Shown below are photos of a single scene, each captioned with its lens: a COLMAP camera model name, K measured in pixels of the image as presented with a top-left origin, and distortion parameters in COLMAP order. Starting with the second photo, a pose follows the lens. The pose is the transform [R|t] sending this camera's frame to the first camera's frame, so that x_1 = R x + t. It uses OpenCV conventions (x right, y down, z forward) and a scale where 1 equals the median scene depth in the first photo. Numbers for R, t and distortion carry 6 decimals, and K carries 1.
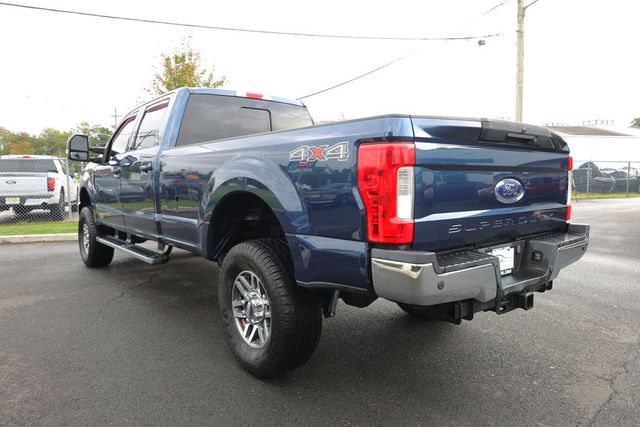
lens RADIAL K [[444.7, 0, 320.0], [0, 444.7, 213.5], [0, 0, 1]] dist [-0.010641, -0.000605]
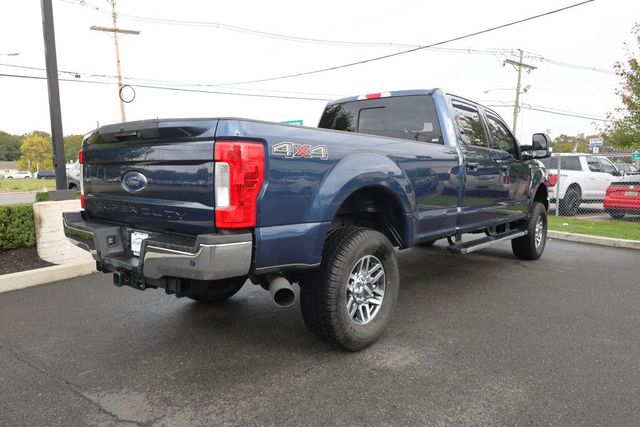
lens RADIAL K [[438.3, 0, 320.0], [0, 438.3, 213.5], [0, 0, 1]] dist [-0.024030, -0.001067]
pose [[0.167541, 0.097818, -0.981000, 1.604157], [-0.088449, 0.992544, 0.083863, -0.108168], [0.981889, 0.072718, 0.174944, 1.270544]]
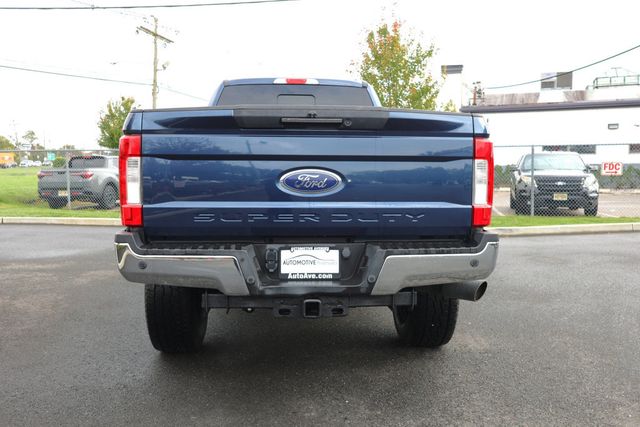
lens RADIAL K [[578.9, 0, 320.0], [0, 578.9, 213.5], [0, 0, 1]] dist [0.004627, 0.005075]
pose [[0.812462, 0.050935, -0.580784, 1.106509], [-0.054633, 0.998444, 0.011137, -0.003625], [0.580448, 0.022681, 0.813981, 0.071909]]
